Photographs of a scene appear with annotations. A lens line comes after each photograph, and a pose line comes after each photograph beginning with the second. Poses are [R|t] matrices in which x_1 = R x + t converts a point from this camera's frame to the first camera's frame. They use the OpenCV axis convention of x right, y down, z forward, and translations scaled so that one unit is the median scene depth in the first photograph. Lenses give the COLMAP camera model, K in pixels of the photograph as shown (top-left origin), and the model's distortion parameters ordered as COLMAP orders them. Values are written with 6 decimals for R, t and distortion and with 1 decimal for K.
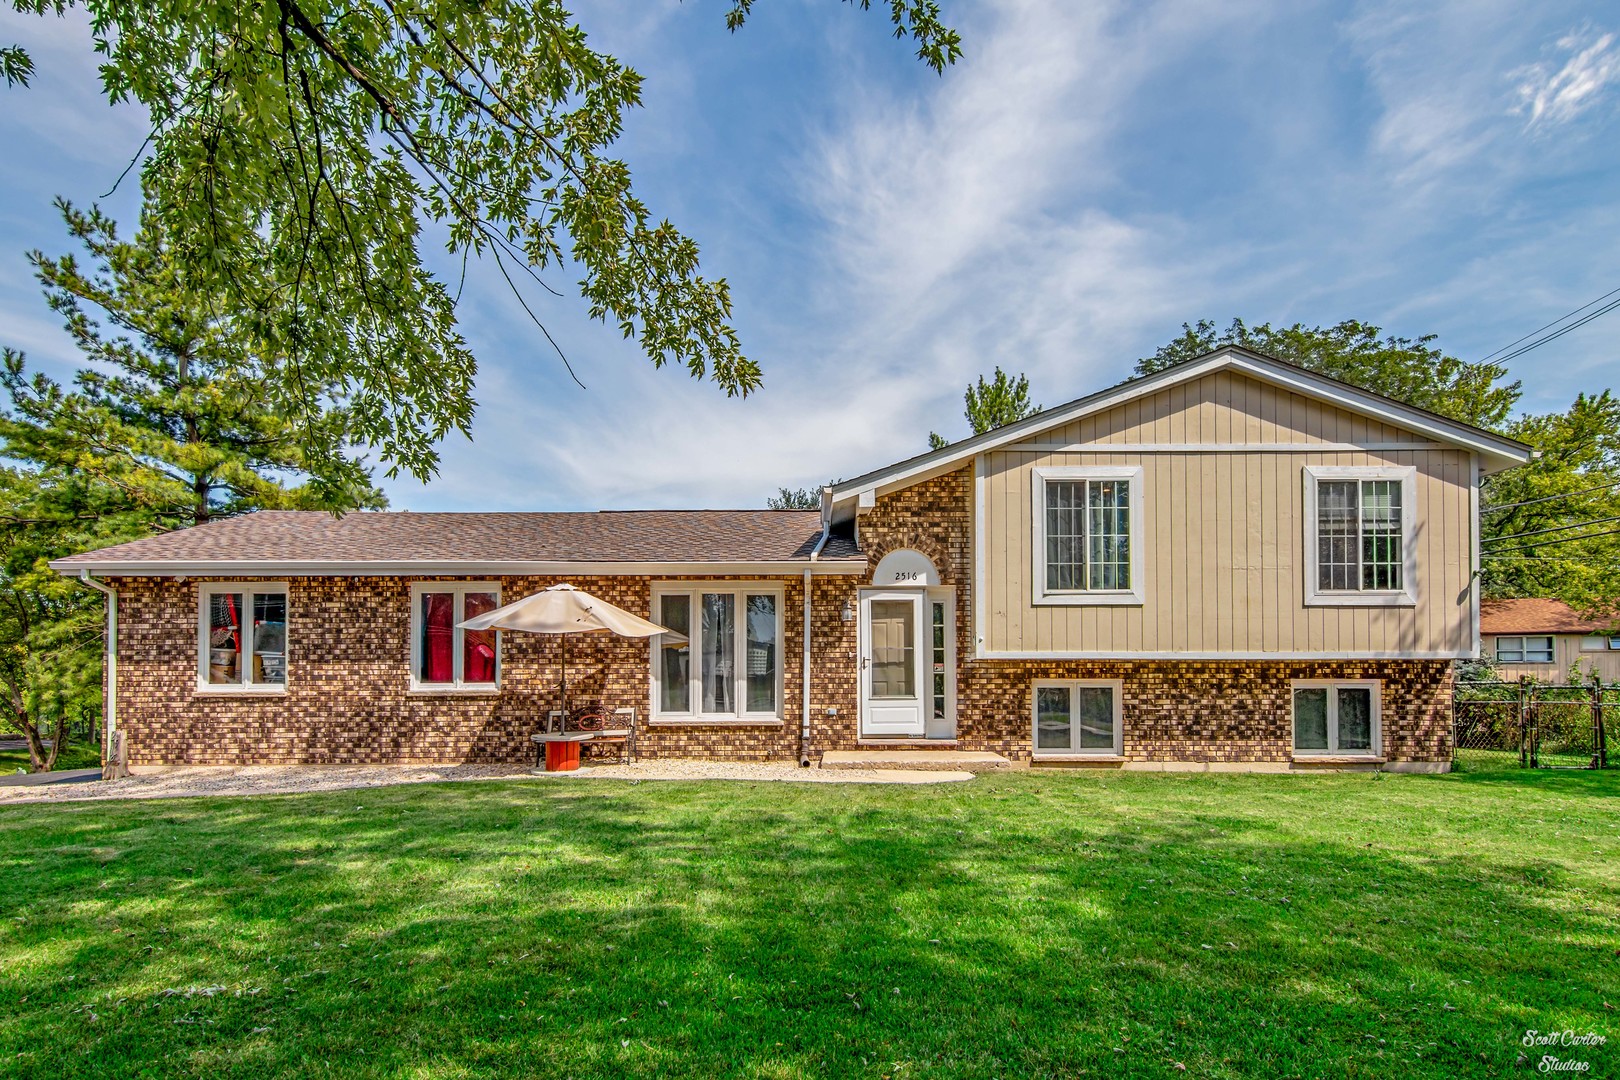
lens RADIAL K [[857.4, 0, 812.0], [0, 857.4, 678.6], [0, 0, 1]] dist [0.007250, -0.000124]
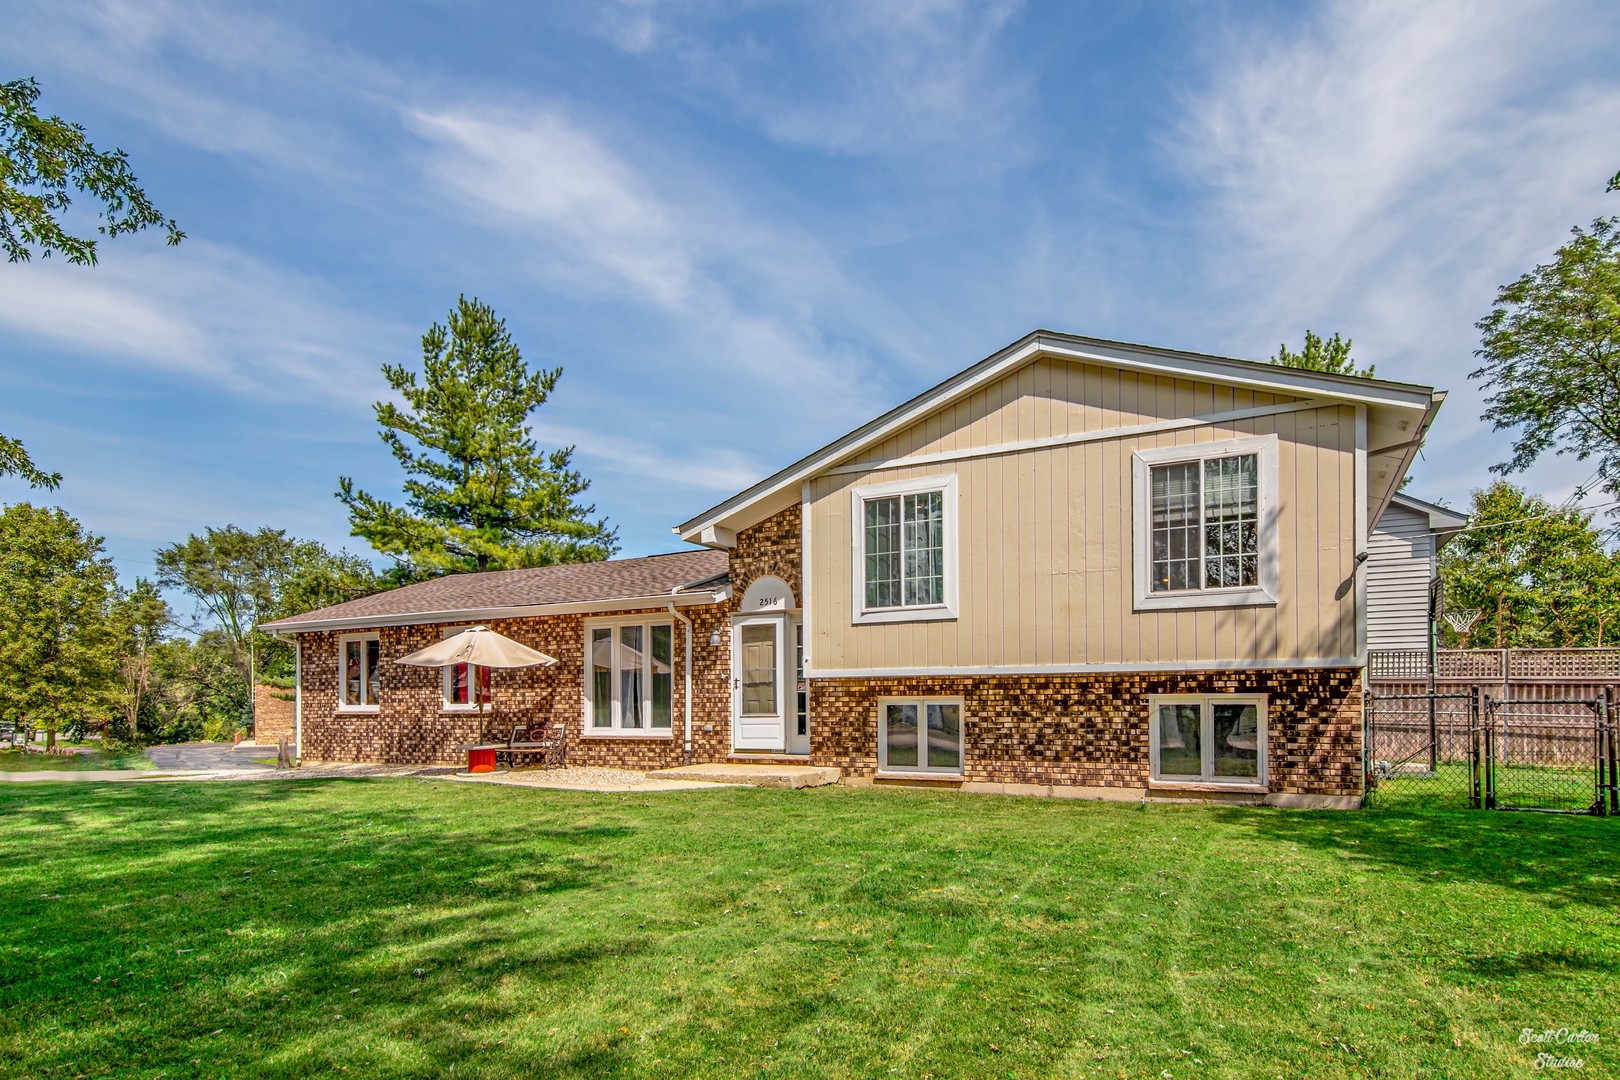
lens RADIAL K [[858.2, 0, 815.5], [0, 858.2, 711.4], [0, 0, 1]] dist [0.001727, -0.001454]
pose [[0.898541, -0.001588, -0.438887, 0.636406], [0.007826, 0.999892, 0.012404, 0.004617], [0.438820, -0.014580, 0.898457, 0.062574]]
